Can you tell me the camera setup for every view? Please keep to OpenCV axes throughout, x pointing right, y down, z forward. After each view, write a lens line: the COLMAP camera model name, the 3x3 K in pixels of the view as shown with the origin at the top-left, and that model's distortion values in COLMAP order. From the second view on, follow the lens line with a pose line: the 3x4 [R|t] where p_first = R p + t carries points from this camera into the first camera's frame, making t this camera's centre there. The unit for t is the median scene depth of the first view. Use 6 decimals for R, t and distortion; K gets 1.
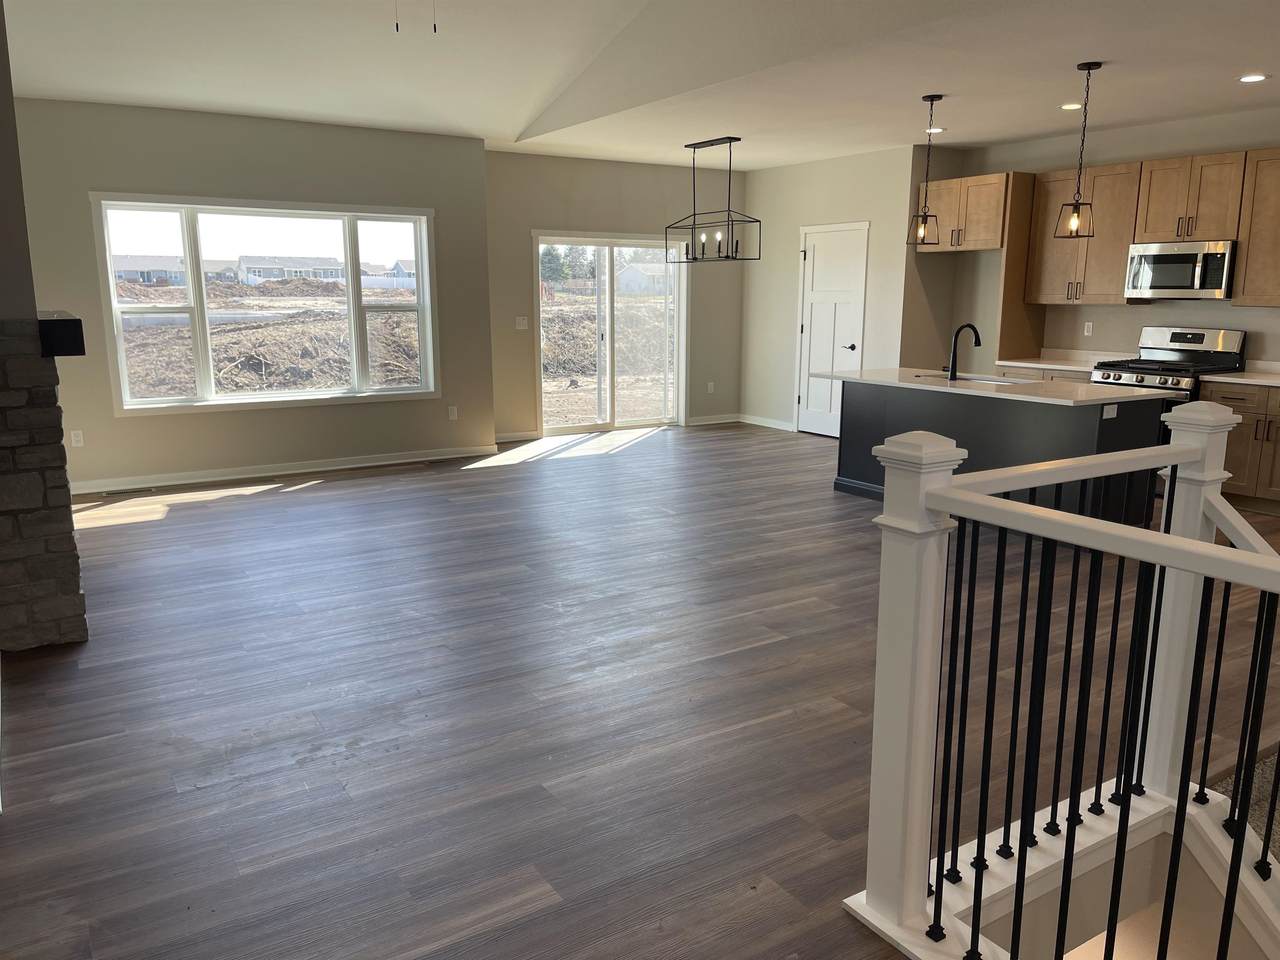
lens RADIAL K [[966.4, 0, 641.3], [0, 966.4, 479.6], [0, 0, 1]] dist [0.031477, -0.005357]
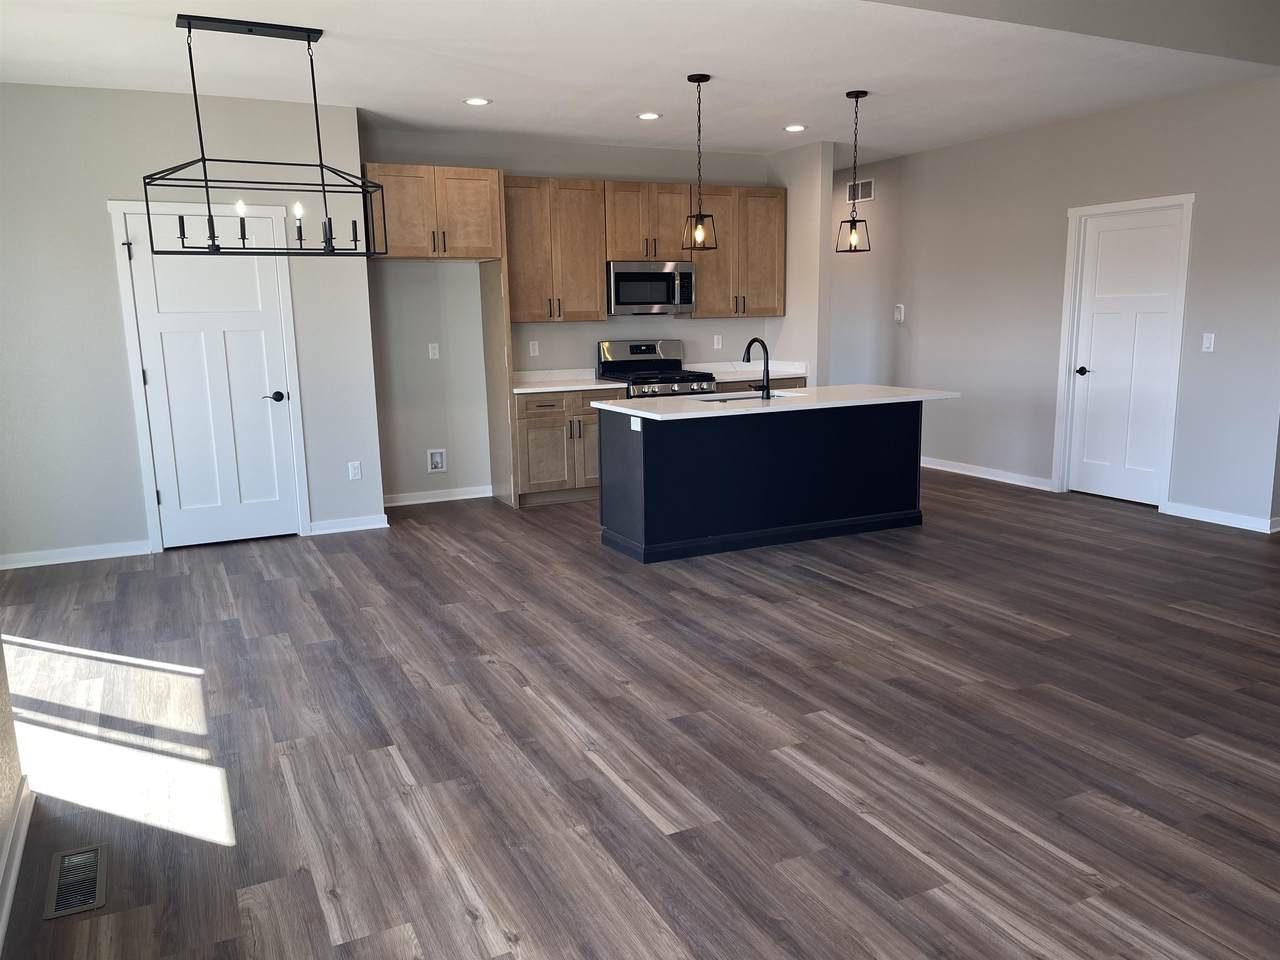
lens RADIAL K [[966.4, 0, 641.8], [0, 966.4, 486.8], [0, 0, 1]] dist [0.031477, -0.005357]
pose [[0.109886, -0.185453, 0.976490, -0.478063], [0.208502, 0.964881, 0.159785, -0.153116], [-0.971829, 0.186042, 0.144694, 0.787952]]
